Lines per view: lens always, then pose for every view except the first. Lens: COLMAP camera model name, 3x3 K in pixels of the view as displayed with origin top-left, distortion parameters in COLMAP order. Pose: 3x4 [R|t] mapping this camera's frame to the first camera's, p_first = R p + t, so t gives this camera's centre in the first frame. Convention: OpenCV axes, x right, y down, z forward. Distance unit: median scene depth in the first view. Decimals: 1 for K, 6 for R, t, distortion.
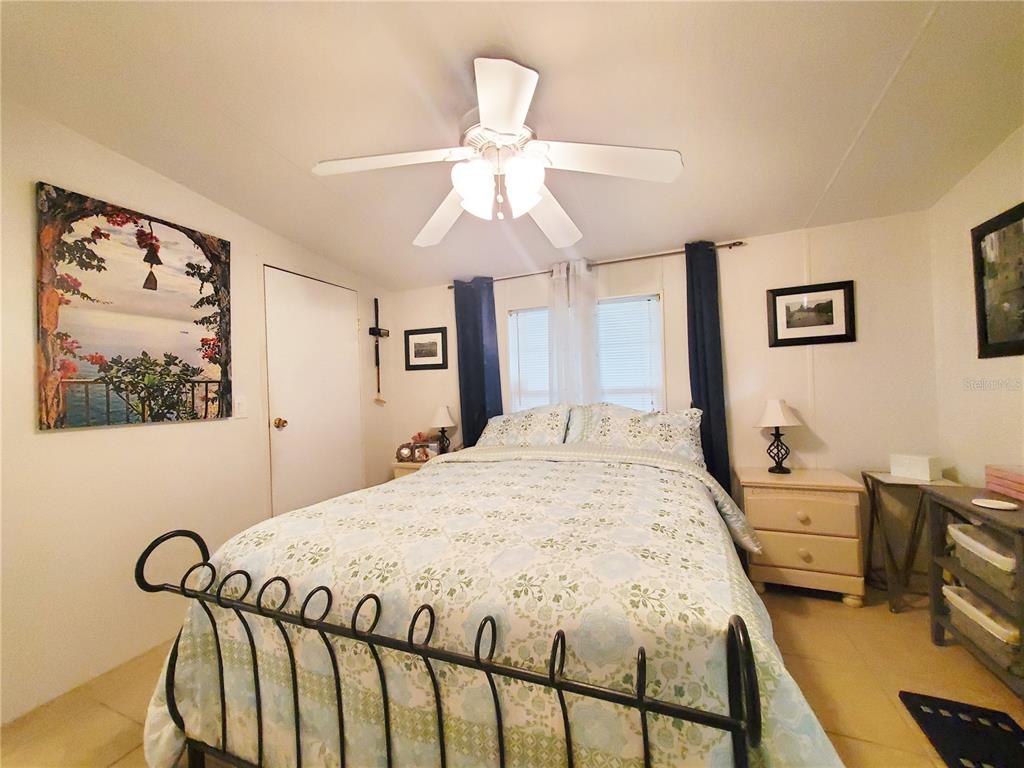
lens RADIAL K [[405.1, 0, 506.8], [0, 405.1, 383.3], [0, 0, 1]] dist [0.001901, -0.000248]
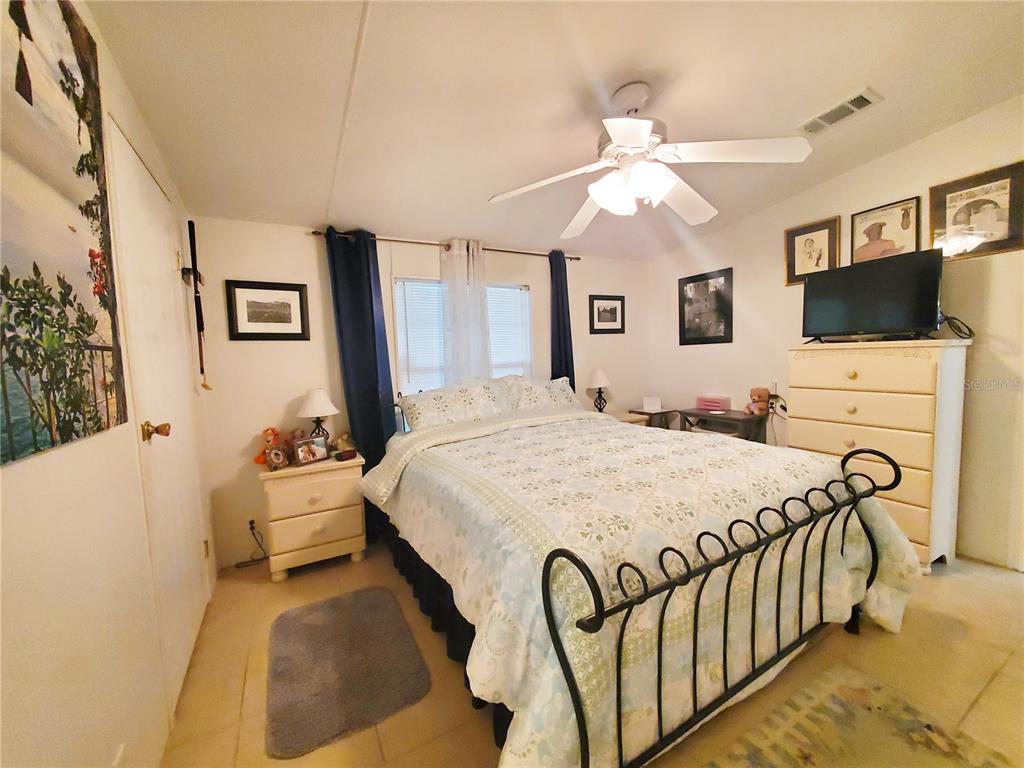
lens RADIAL K [[405.1, 0, 506.8], [0, 405.1, 383.3], [0, 0, 1]] dist [0.001901, -0.000248]
pose [[0.625067, -0.043802, 0.779341, -0.806245], [0.008603, 0.998750, 0.049234, 0.017125], [-0.780524, -0.024070, 0.624662, 0.360112]]
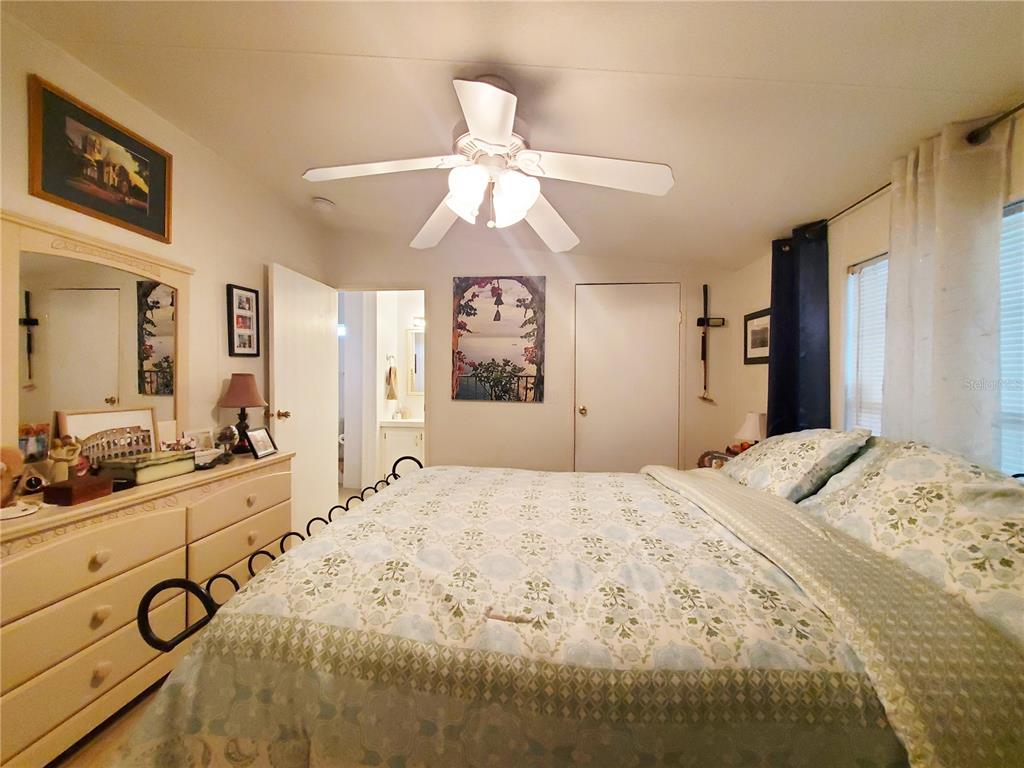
lens RADIAL K [[405.1, 0, 506.8], [0, 405.1, 383.3], [0, 0, 1]] dist [0.001901, -0.000248]
pose [[0.287207, 0.039911, -0.957037, 0.656918], [-0.007723, 0.999196, 0.039351, -0.036466], [0.957837, -0.003911, 0.287284, 0.498041]]
